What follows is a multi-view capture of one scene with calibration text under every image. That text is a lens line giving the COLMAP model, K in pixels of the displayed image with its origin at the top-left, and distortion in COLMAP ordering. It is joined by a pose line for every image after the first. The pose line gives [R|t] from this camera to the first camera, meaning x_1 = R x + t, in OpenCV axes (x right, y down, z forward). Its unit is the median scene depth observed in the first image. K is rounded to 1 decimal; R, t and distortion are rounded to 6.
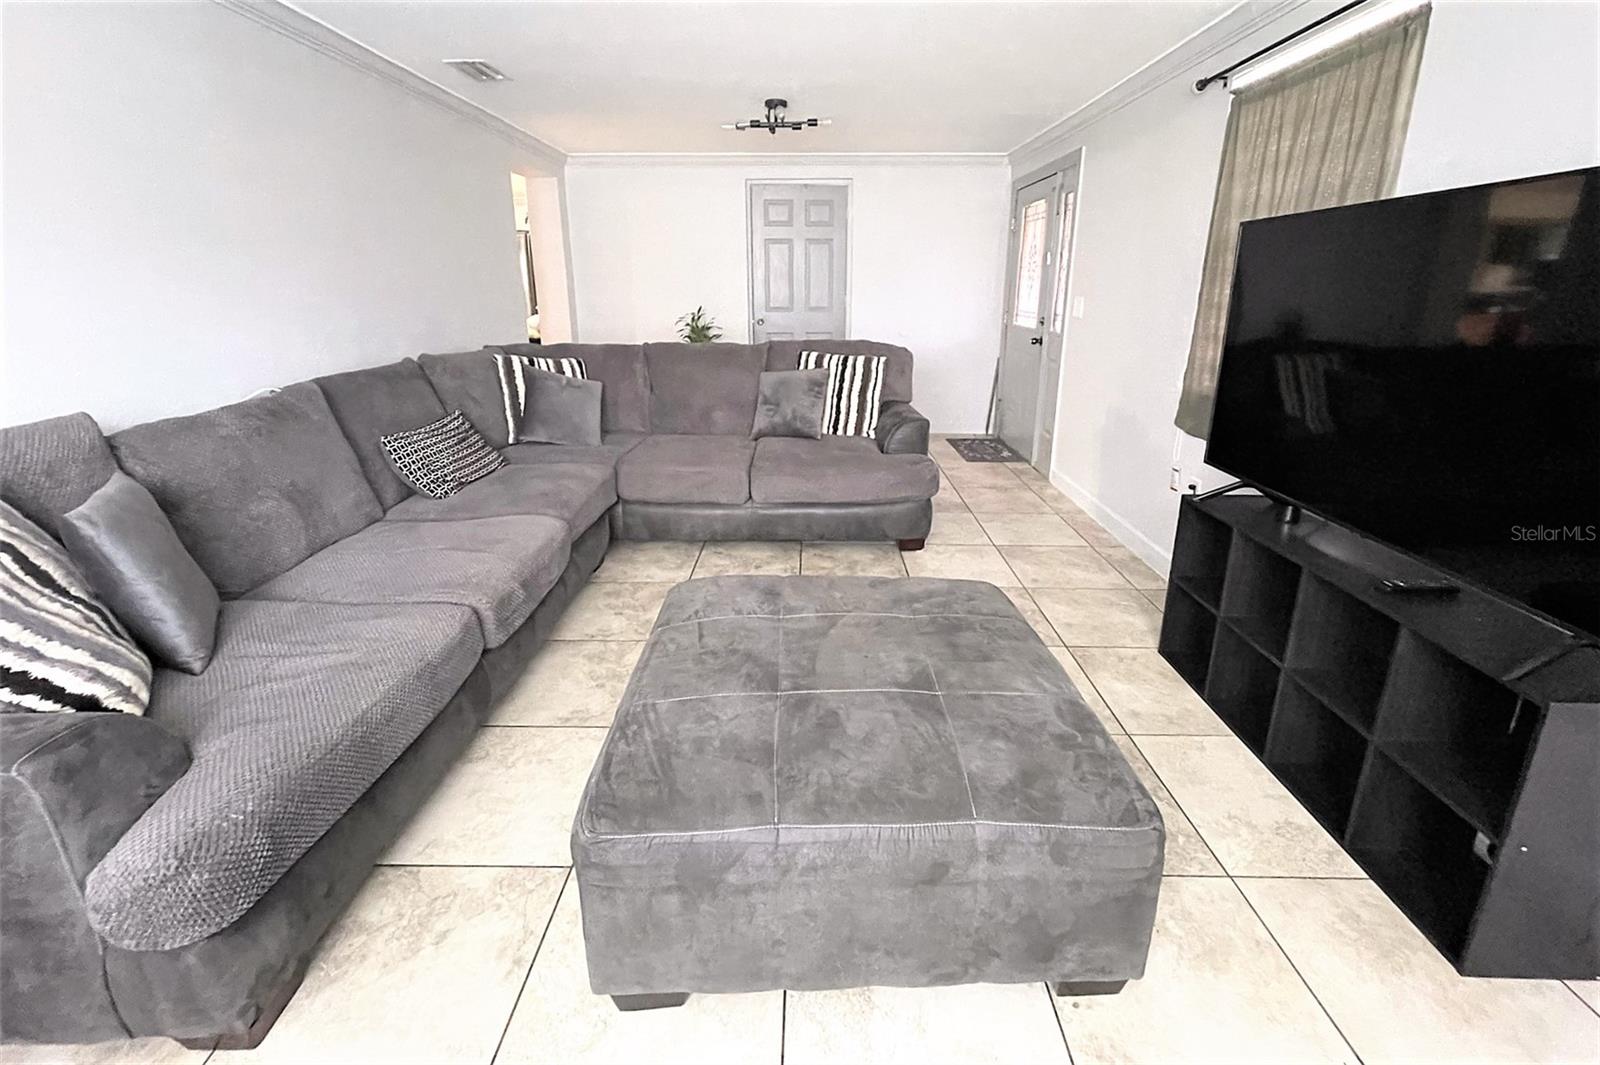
lens RADIAL K [[651.1, 0, 802.1], [0, 651.1, 458.4], [0, 0, 1]] dist [-0.000994, 0.000395]
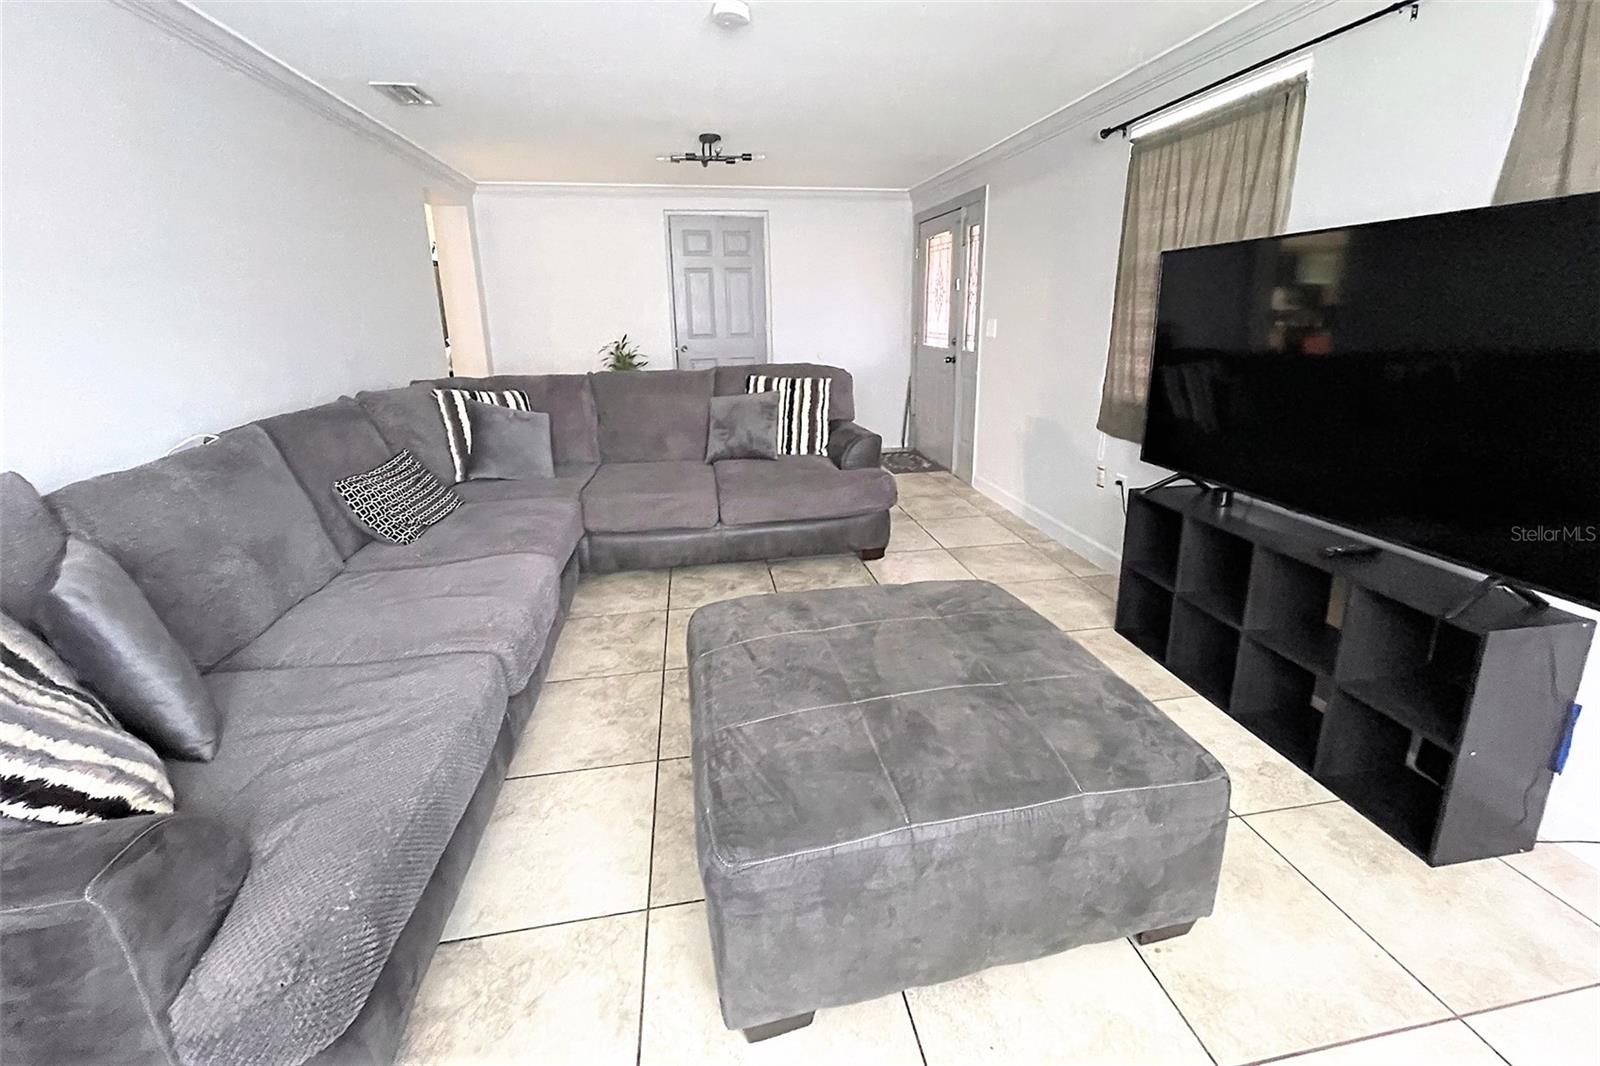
lens RADIAL K [[632.0, 0, 798.3], [0, 632.0, 461.6], [0, 0, 1]] dist [0.000358, -0.000302]
pose [[0.983760, -0.055899, 0.170565, -0.168966], [0.060622, 0.997905, -0.022601, -0.002262], [-0.168944, 0.032574, 0.985087, 0.008112]]
